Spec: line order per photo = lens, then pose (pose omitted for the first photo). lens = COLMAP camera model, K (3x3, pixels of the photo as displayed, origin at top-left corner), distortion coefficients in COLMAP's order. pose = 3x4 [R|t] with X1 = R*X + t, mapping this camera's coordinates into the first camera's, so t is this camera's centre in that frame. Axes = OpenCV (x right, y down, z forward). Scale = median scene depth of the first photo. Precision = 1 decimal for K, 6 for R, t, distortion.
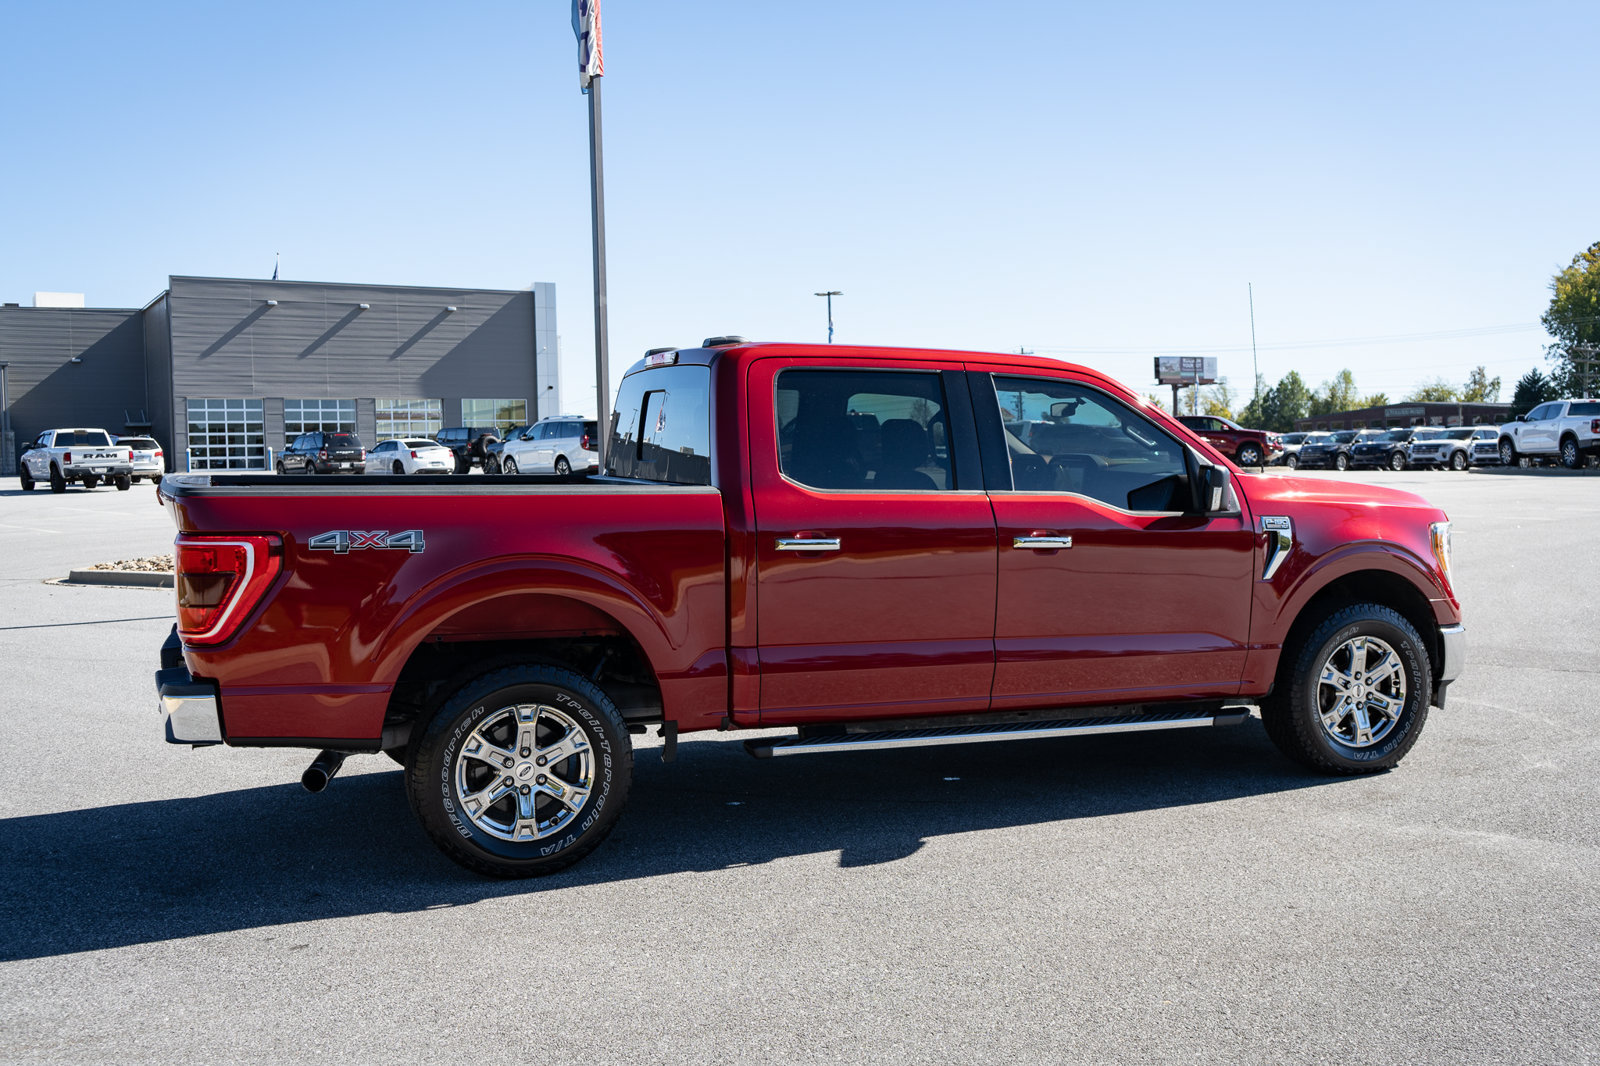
lens RADIAL K [[1466.6, 0, 777.1], [0, 1466.6, 531.6], [0, 0, 1]] dist [-0.004289, 0.005679]
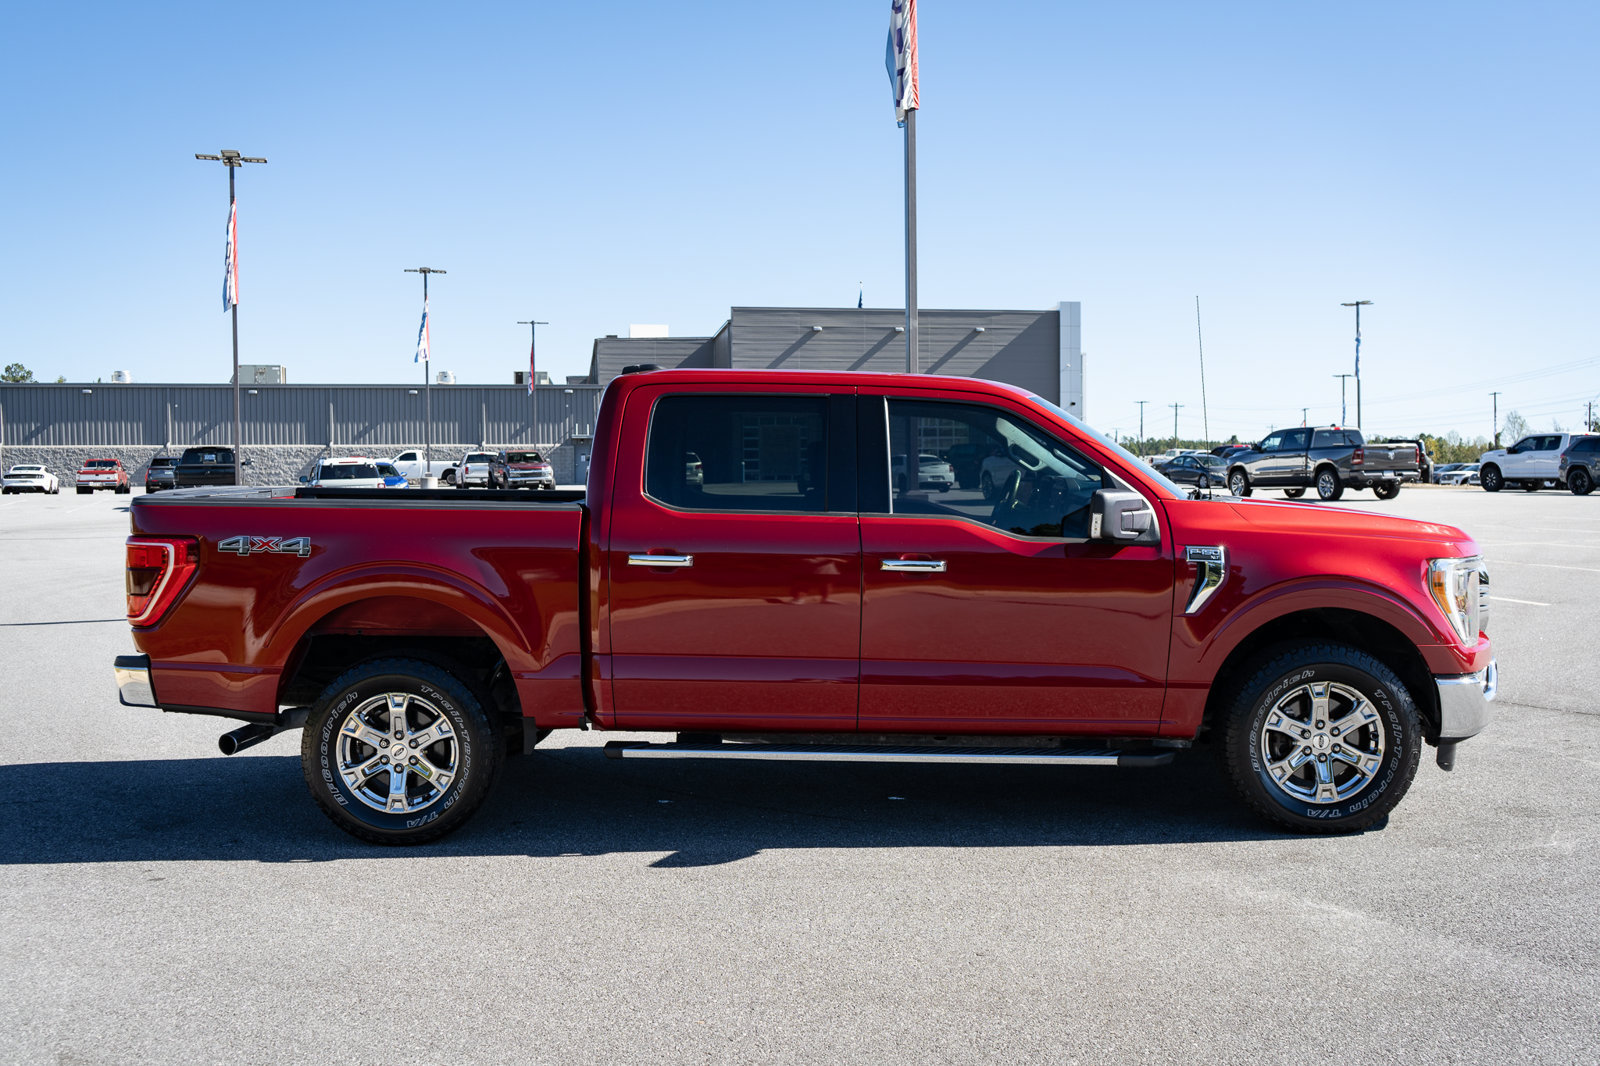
lens RADIAL K [[1420.1, 0, 800.0], [0, 1420.1, 533.0], [0, 0, 1]] dist [-0.000545, 0.000178]
pose [[0.932950, 0.023680, -0.359225, 0.424271], [-0.026179, 0.999655, -0.002095, -0.009954], [0.359052, 0.011359, 0.933249, 0.068412]]
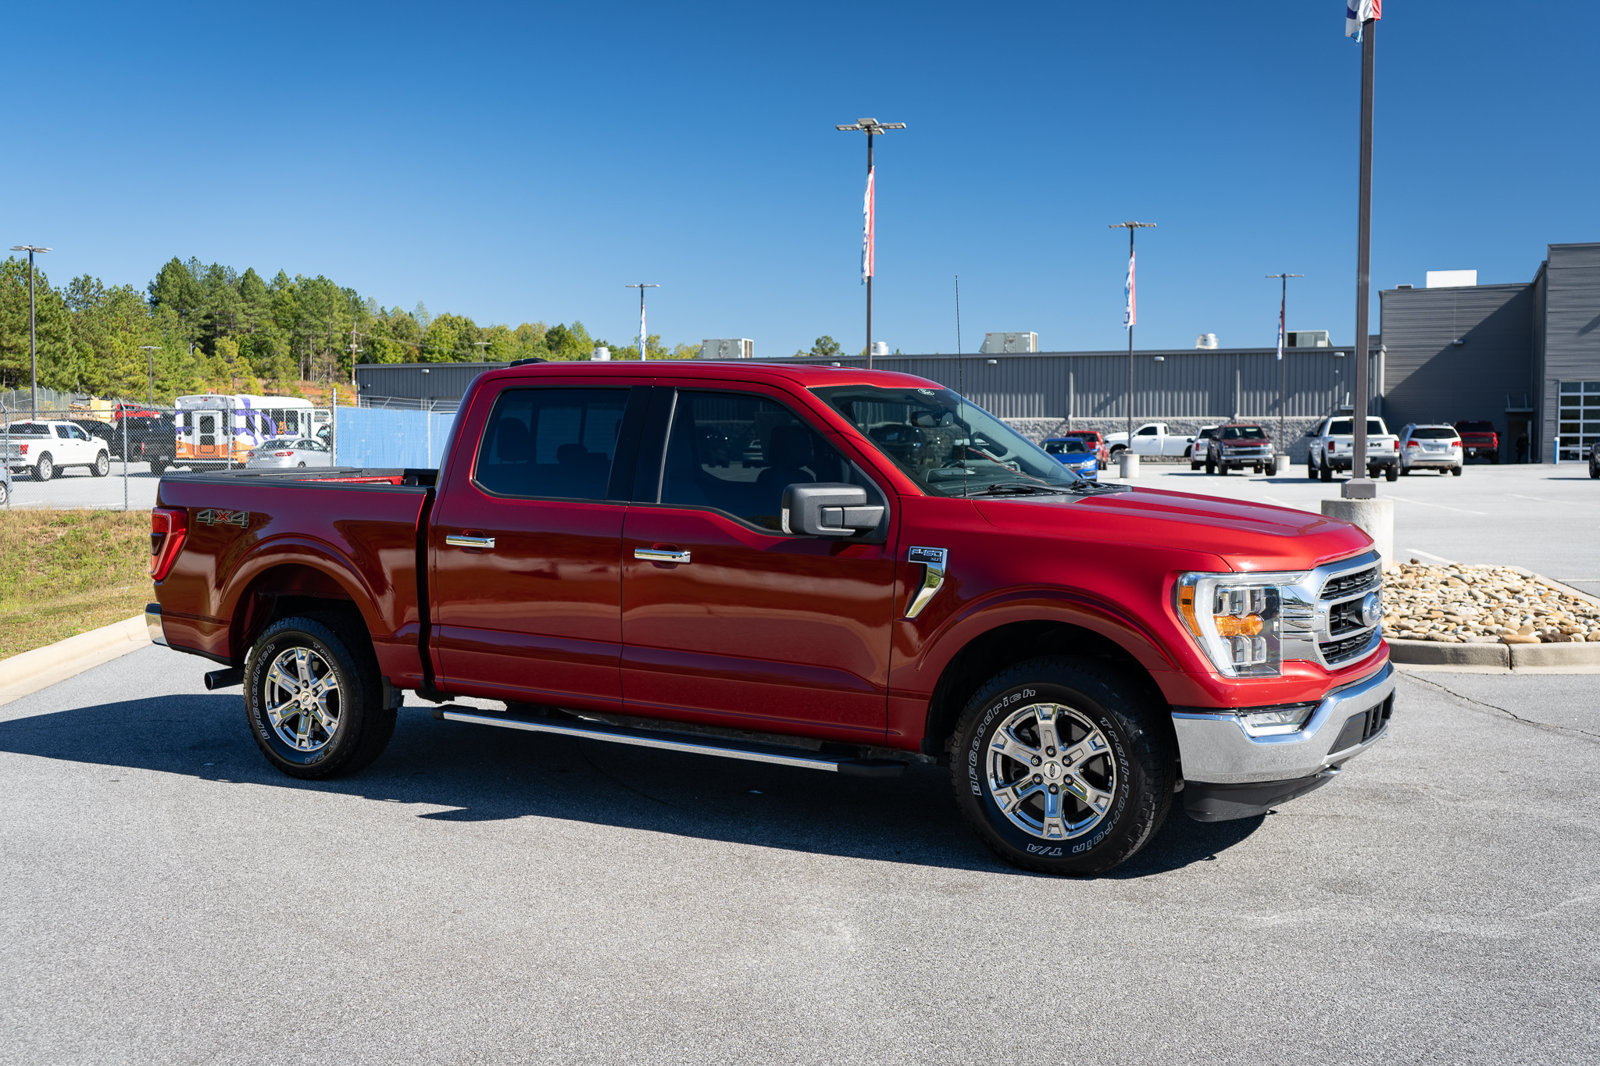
lens RADIAL K [[1599.9, 0, 794.5], [0, 1599.9, 528.4], [0, 0, 1]] dist [0.004070, 0.011254]
pose [[0.646004, 0.052212, -0.761546, 1.006364], [-0.051177, 0.998376, 0.025037, -0.040561], [0.761616, 0.022800, 0.647627, 0.331082]]
